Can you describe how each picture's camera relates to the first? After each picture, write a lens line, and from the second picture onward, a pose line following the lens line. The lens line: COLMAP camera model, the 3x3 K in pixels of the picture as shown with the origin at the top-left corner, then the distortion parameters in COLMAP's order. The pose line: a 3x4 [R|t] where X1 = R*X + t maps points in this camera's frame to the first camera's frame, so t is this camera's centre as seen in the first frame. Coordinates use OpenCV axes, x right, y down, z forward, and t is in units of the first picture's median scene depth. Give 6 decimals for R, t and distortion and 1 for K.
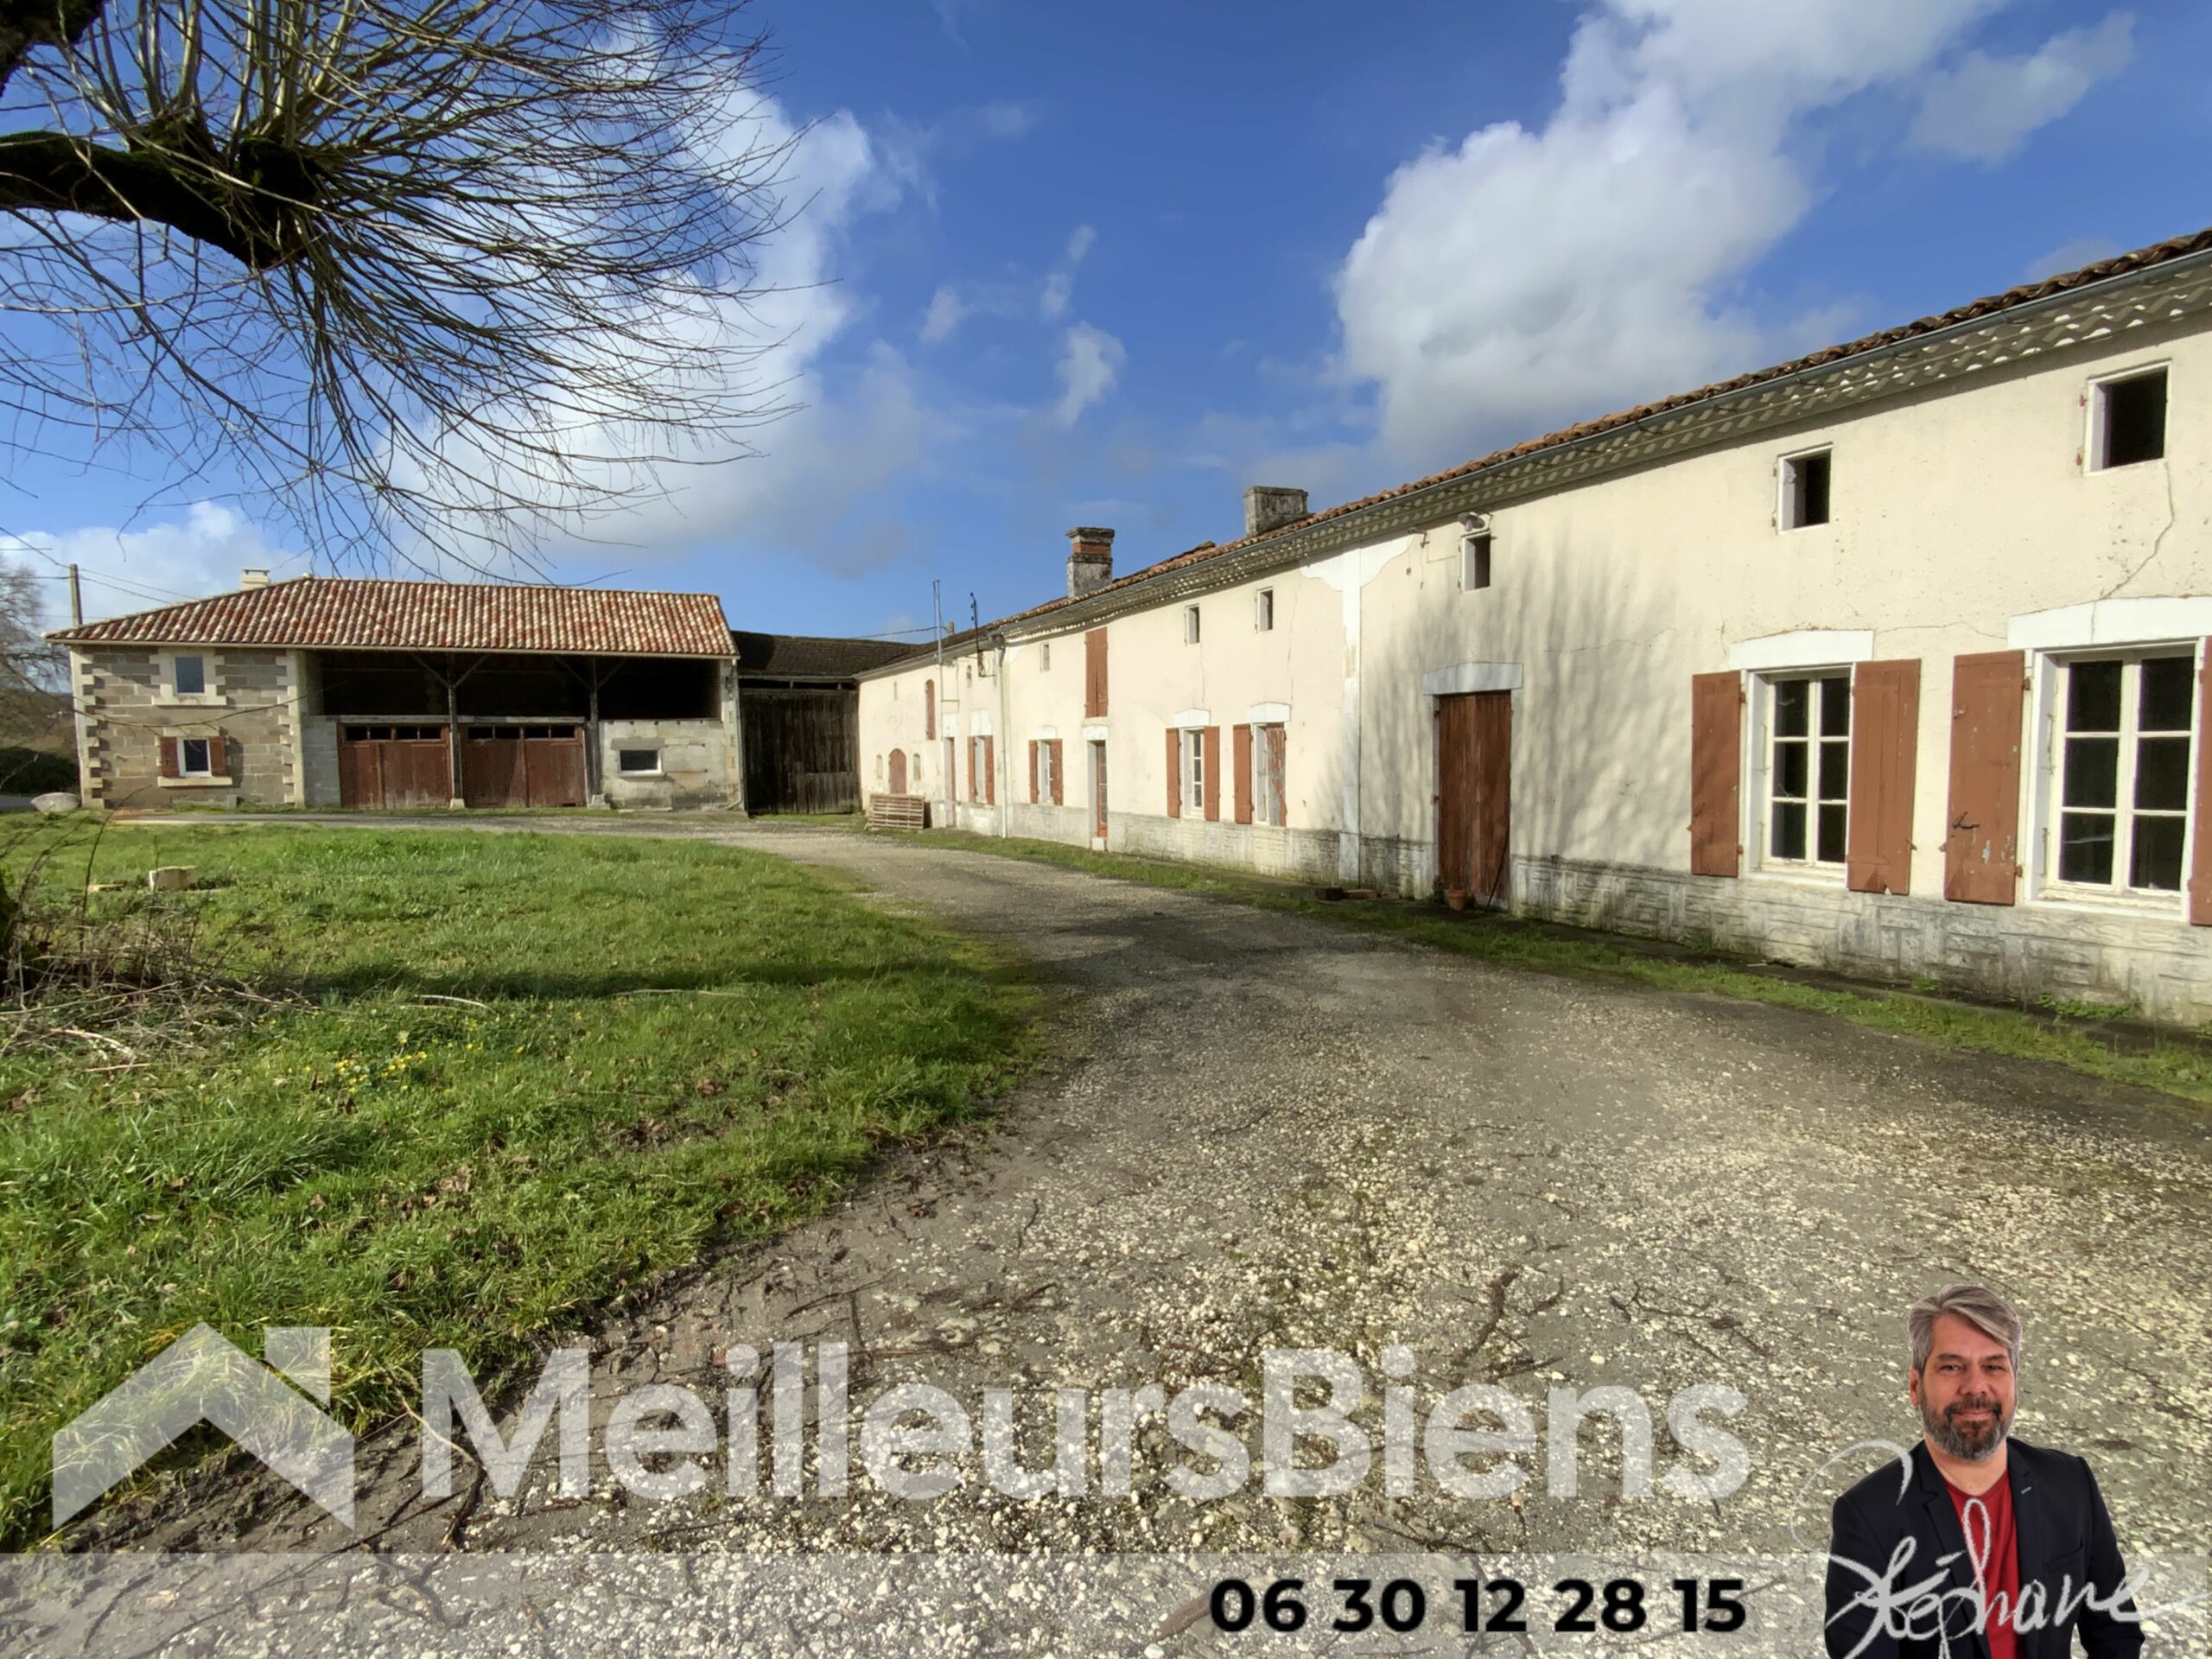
lens RADIAL K [[1176.7, 0, 1112.2], [0, 1176.7, 863.3], [0, 0, 1]] dist [0.003832, 0.000416]
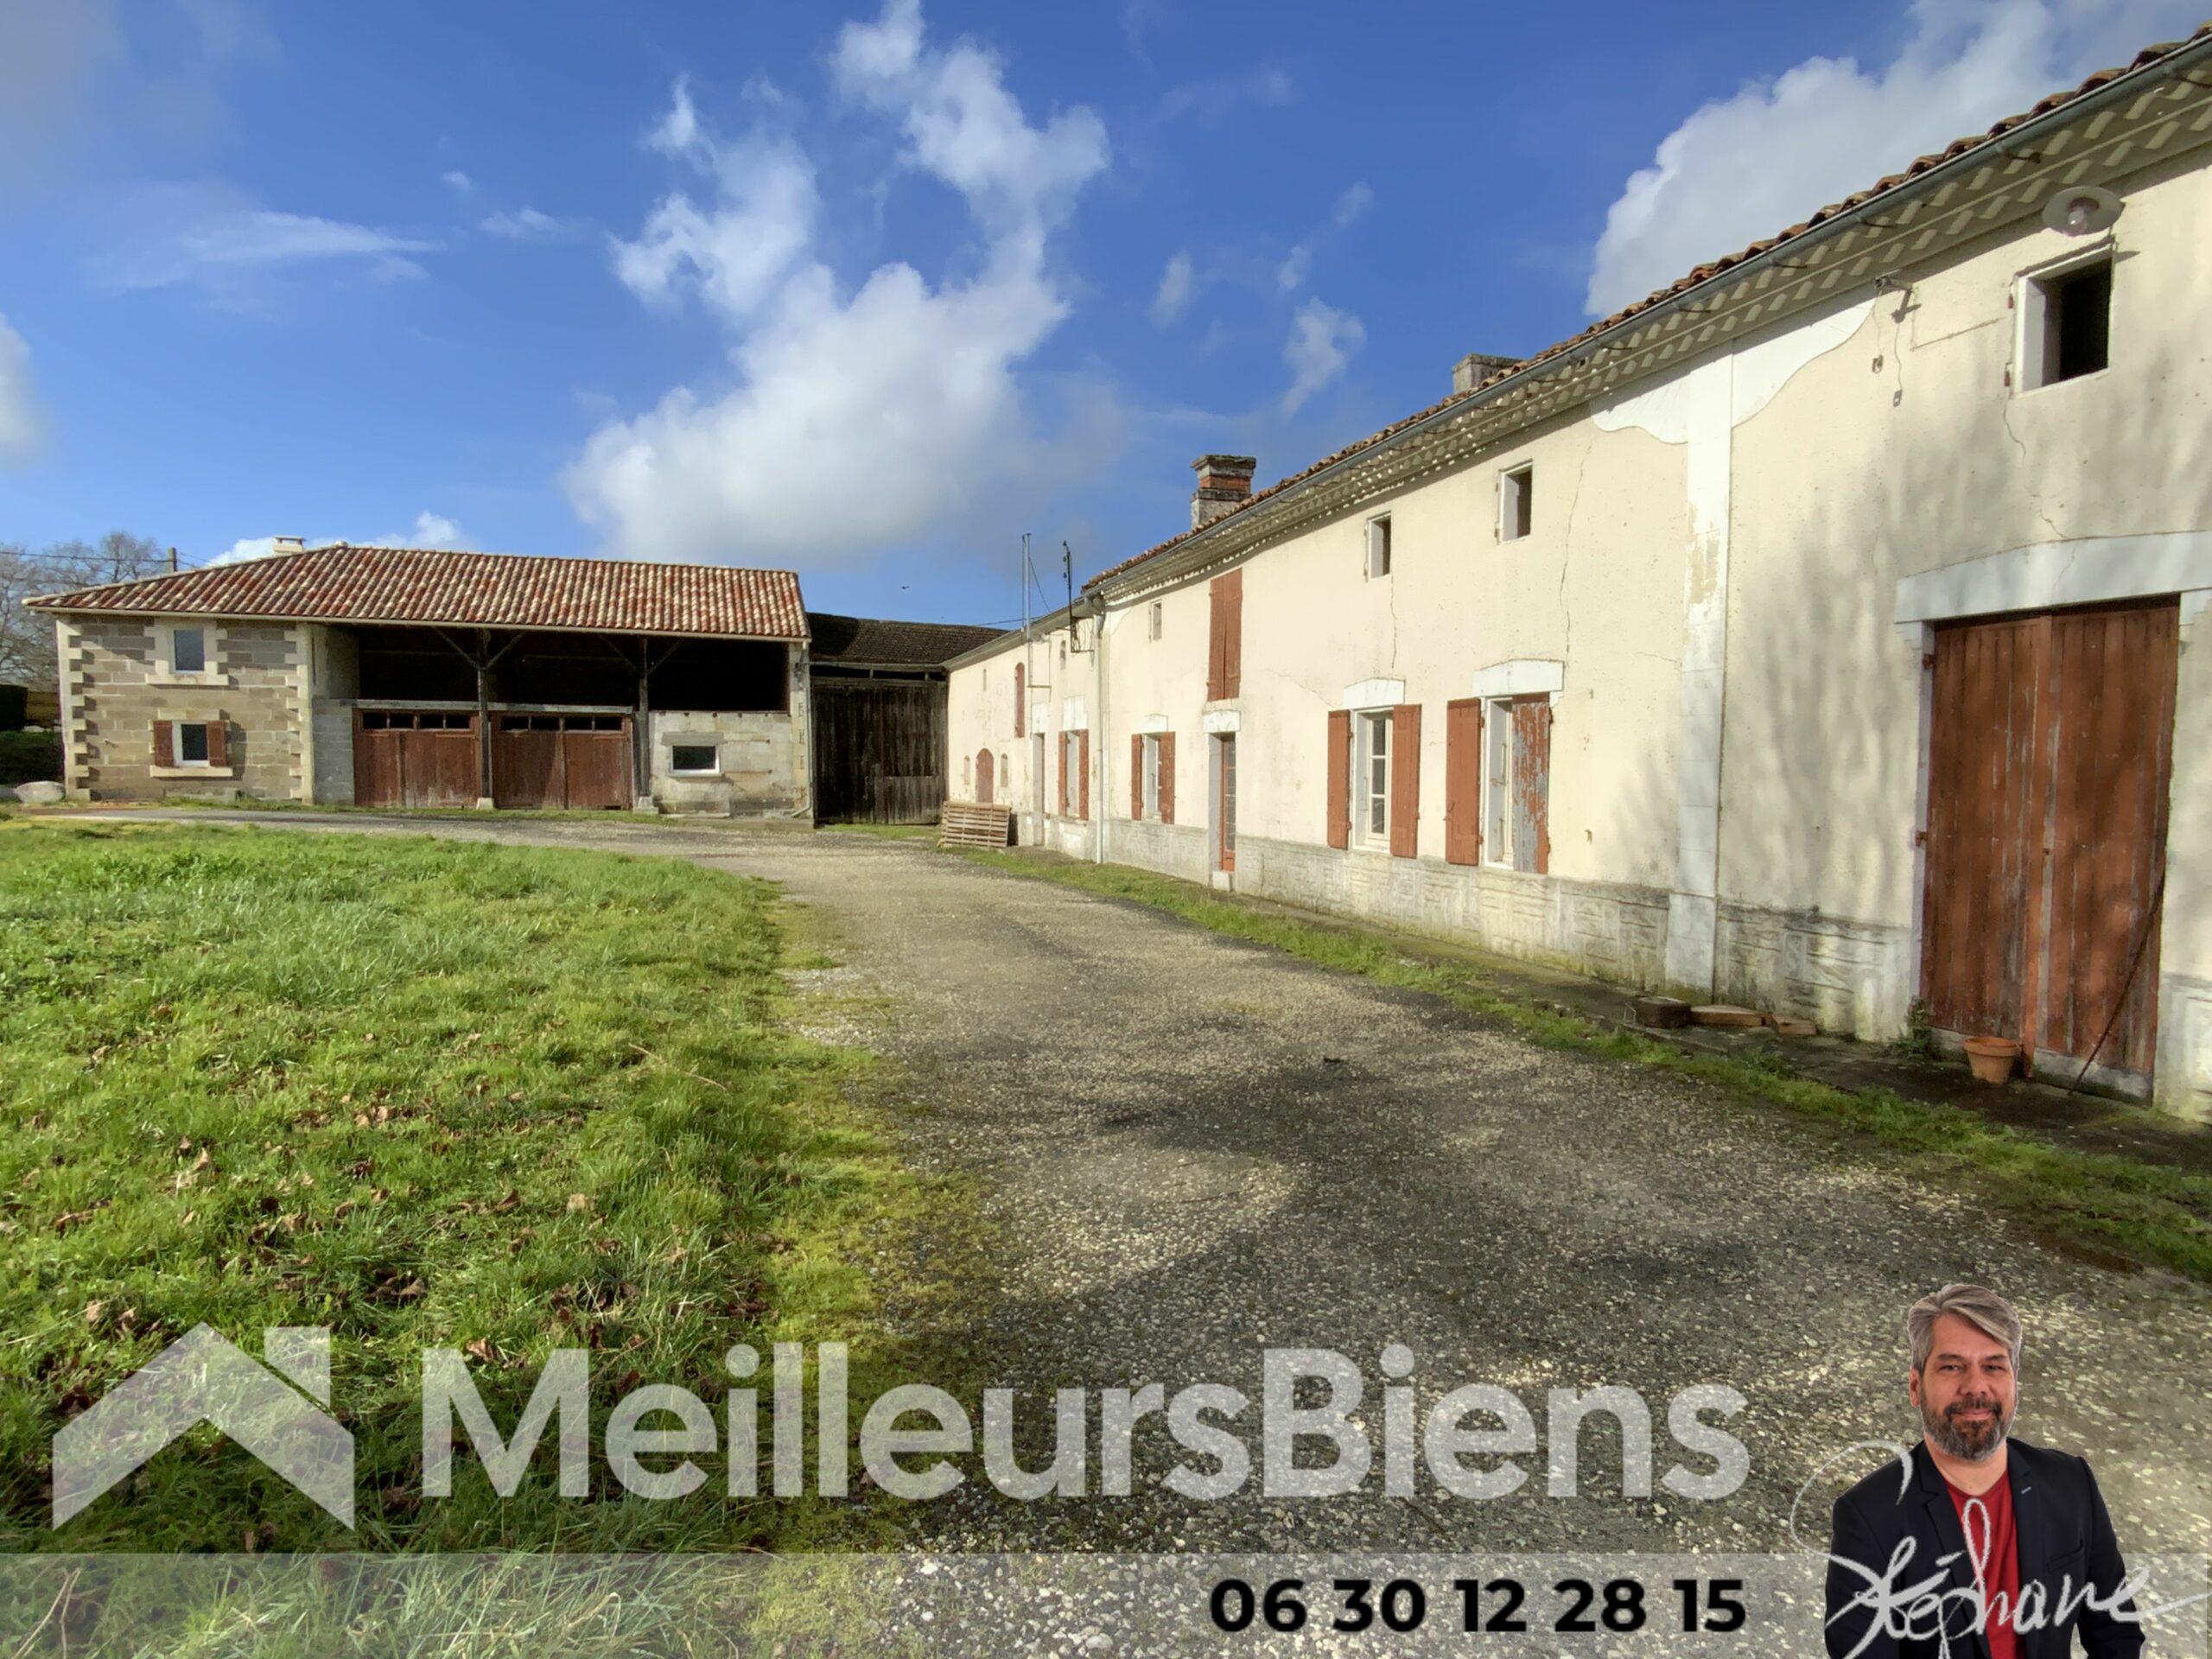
lens RADIAL K [[1162.1, 0, 1117.6], [0, 1162.1, 864.9], [0, 0, 1]] dist [0.001938, -0.001834]
pose [[0.994100, 0.027067, -0.105039, -0.000566], [-0.027926, 0.999587, -0.006716, -0.016528], [0.104814, 0.009610, 0.994445, 0.261108]]
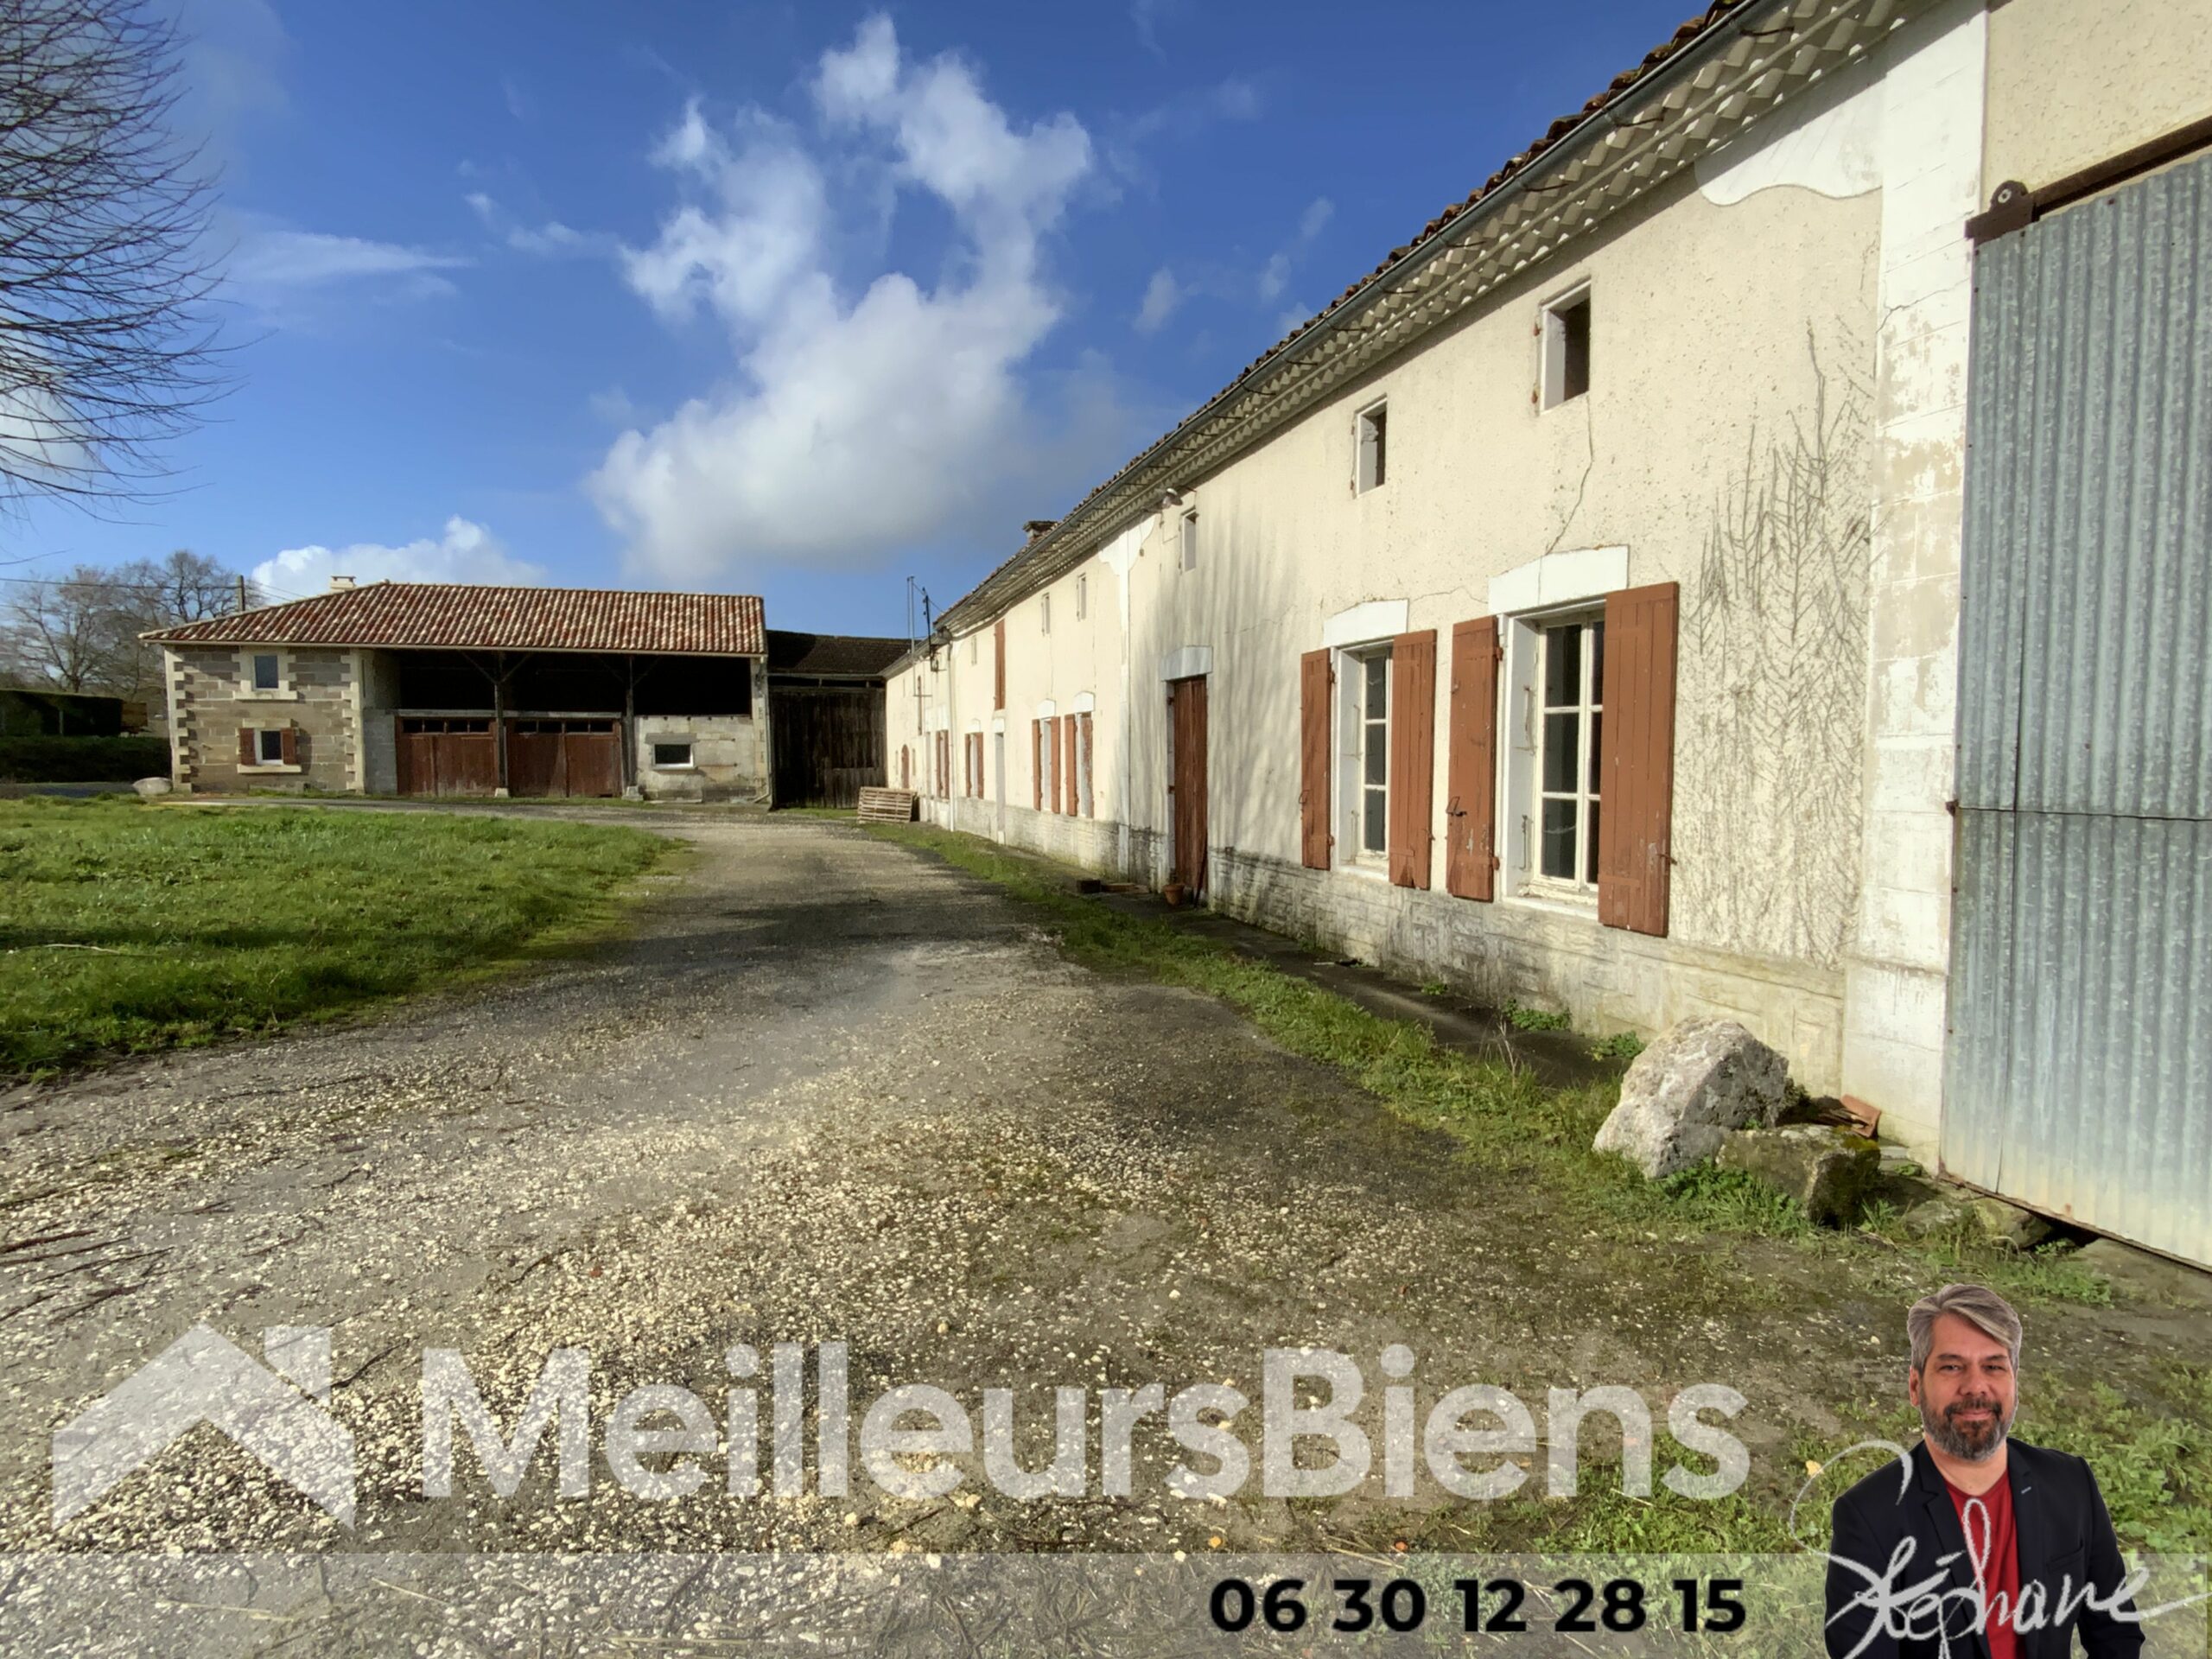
lens RADIAL K [[1174.6, 0, 1100.2], [0, 1174.6, 863.9], [0, 0, 1]] dist [0.030447, -0.019830]
pose [[0.989129, 0.020922, -0.145551, 0.185516], [-0.021236, 0.999774, -0.000604, 0.004299], [0.145506, 0.003688, 0.989351, 0.022712]]
